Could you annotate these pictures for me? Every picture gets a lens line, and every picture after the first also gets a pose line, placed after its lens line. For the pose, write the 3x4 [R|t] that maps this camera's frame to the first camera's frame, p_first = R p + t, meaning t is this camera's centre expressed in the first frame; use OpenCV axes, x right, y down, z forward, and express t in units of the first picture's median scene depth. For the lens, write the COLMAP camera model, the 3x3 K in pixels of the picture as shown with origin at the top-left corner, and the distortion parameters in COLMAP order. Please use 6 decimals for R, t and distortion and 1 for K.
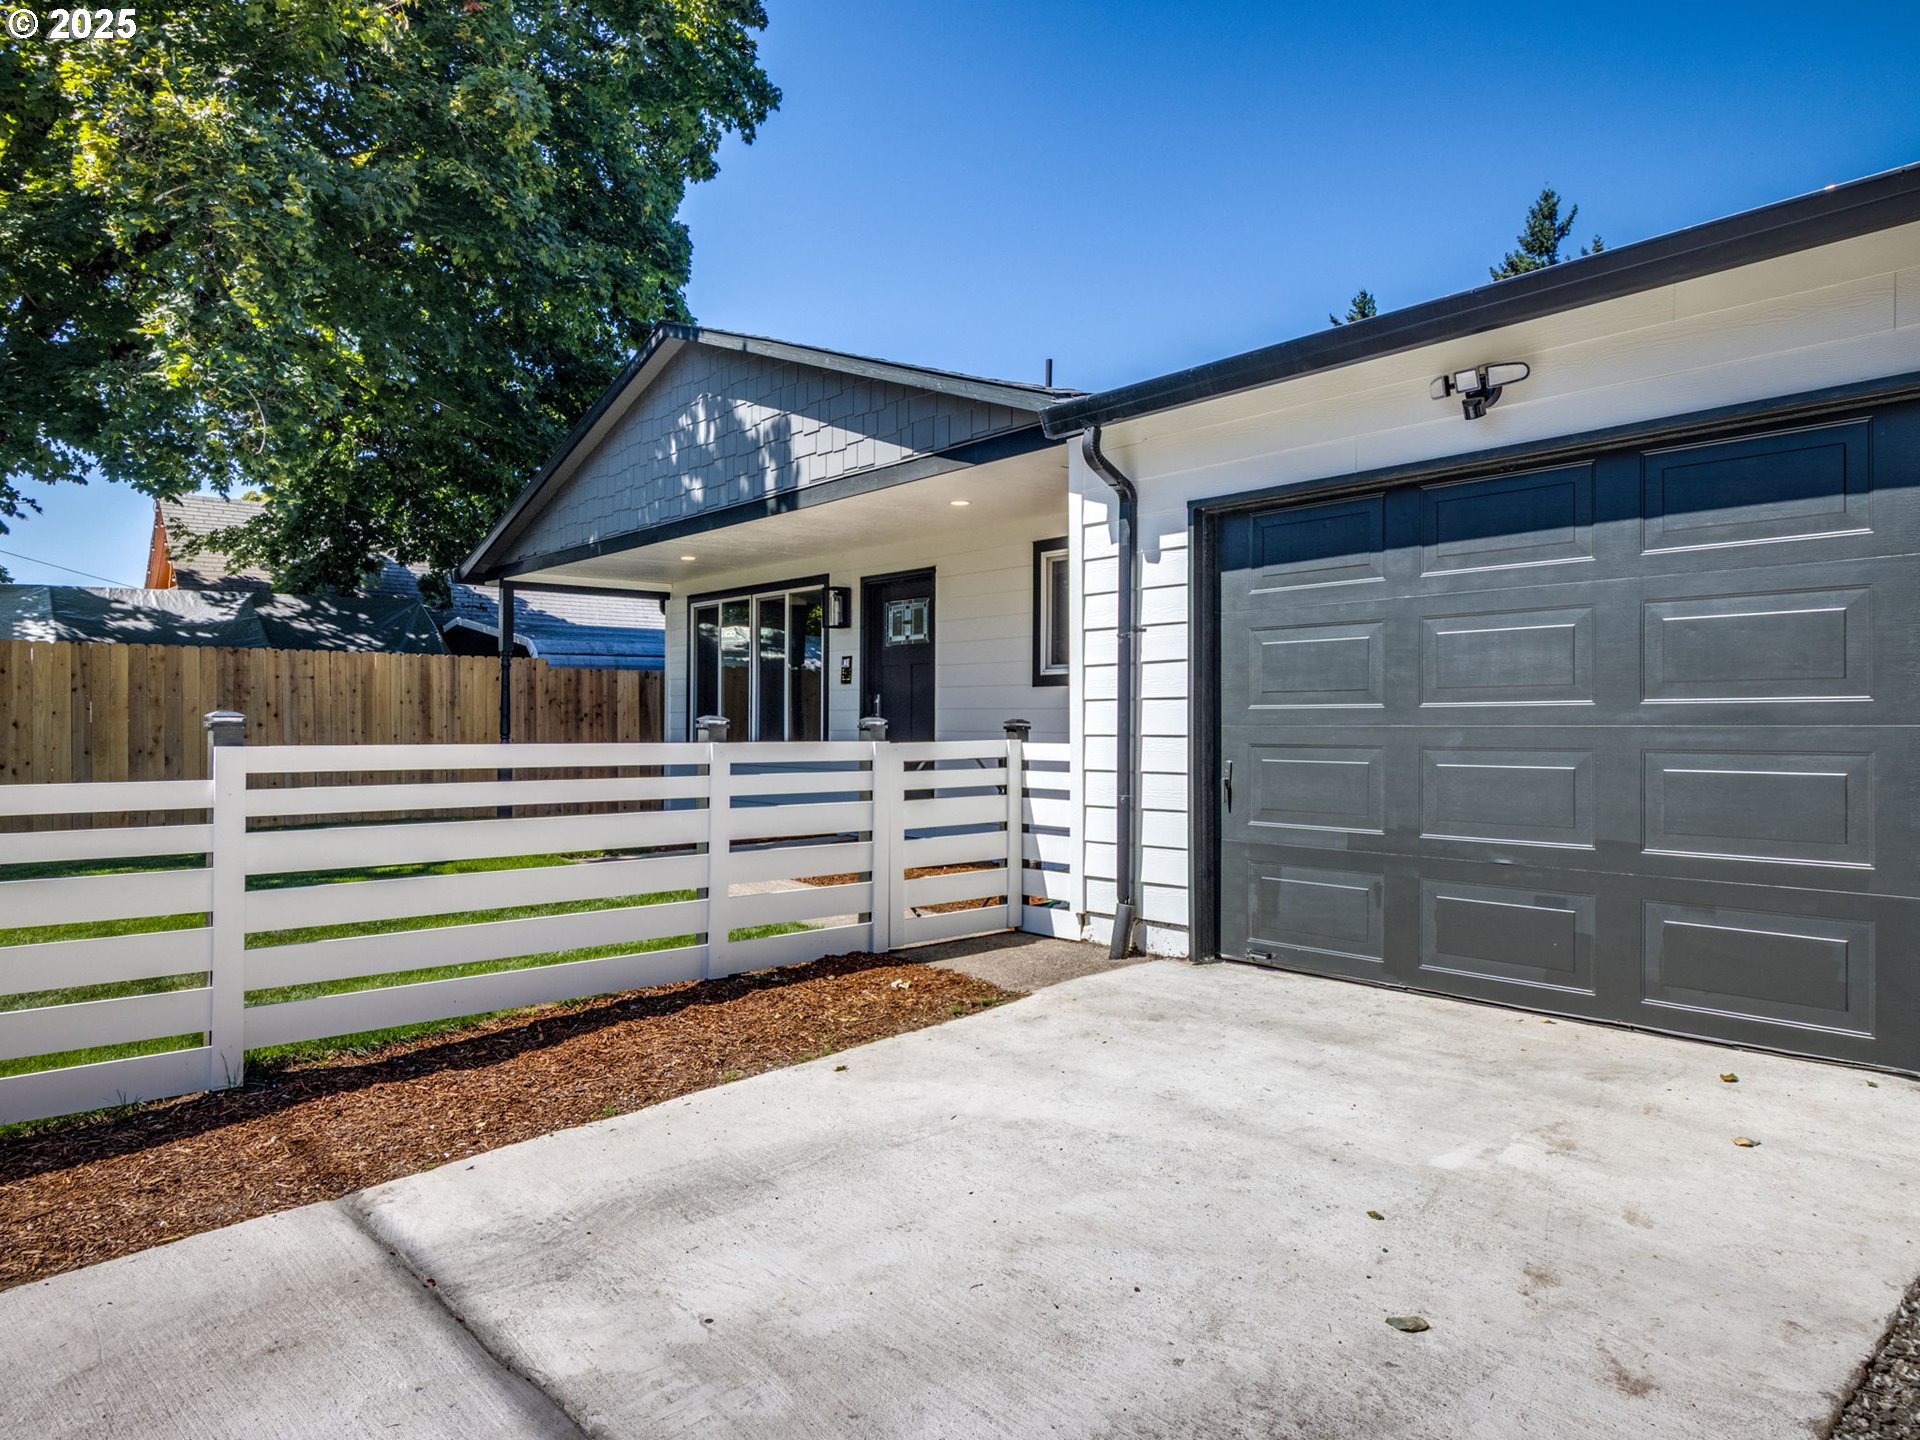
lens RADIAL K [[1163.6, 0, 960.0], [0, 1163.6, 720.0], [0, 0, 1]] dist [0.001043, -0.000166]
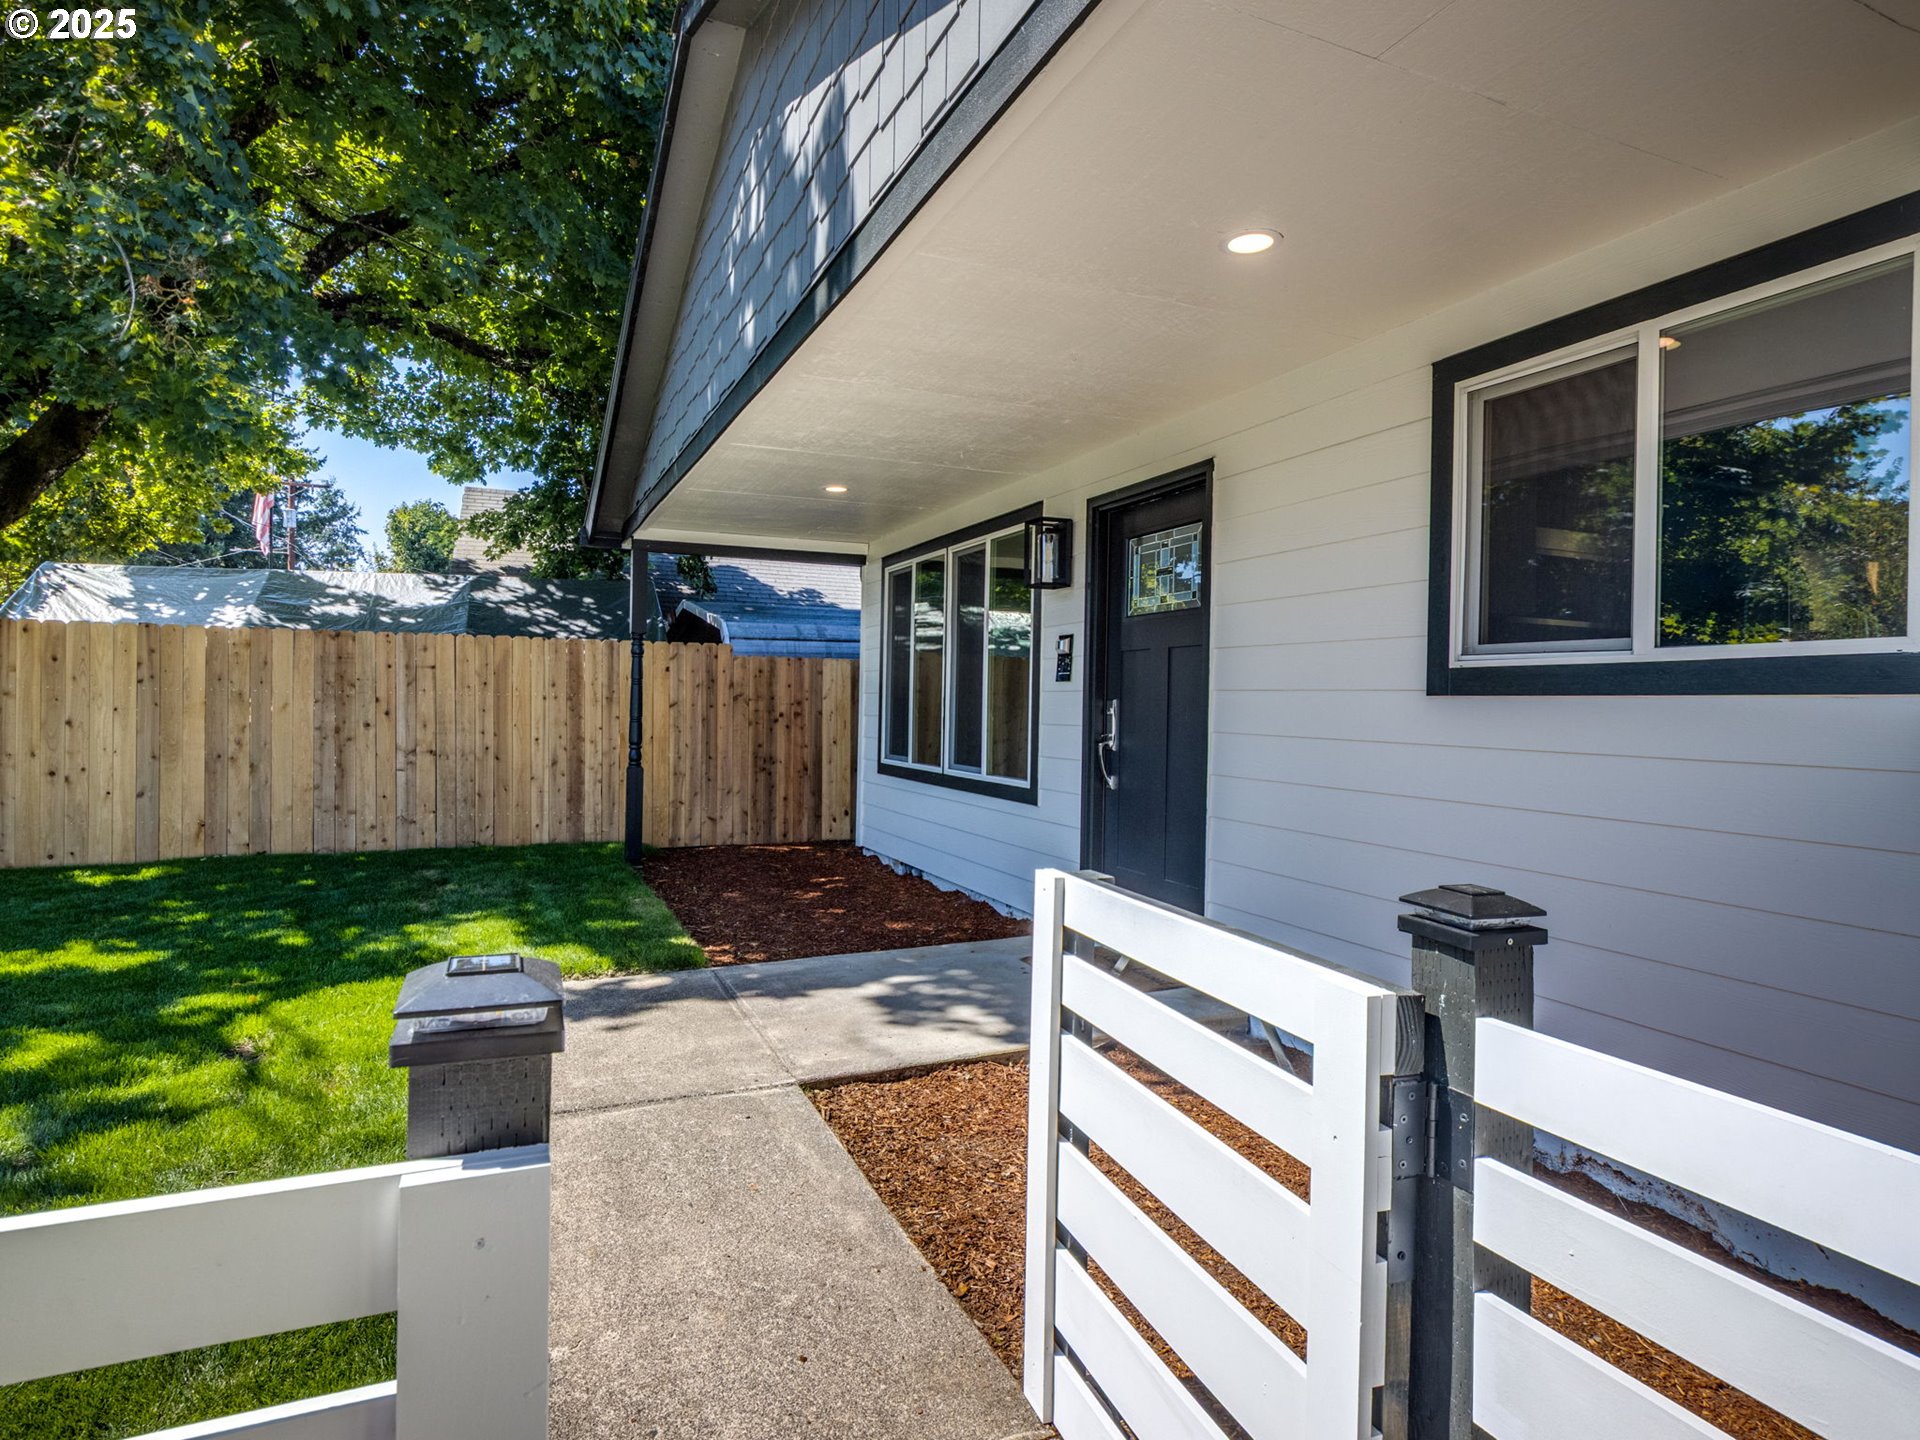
lens RADIAL K [[1046.0, 0, 917.3], [0, 1046.0, 702.1], [0, 0, 1]] dist [0.001012, -0.000147]
pose [[0.942610, 0.013954, -0.333603, 0.010161], [-0.015094, 0.999886, -0.000824, -0.017262], [0.333554, 0.005812, 0.942713, 0.437466]]
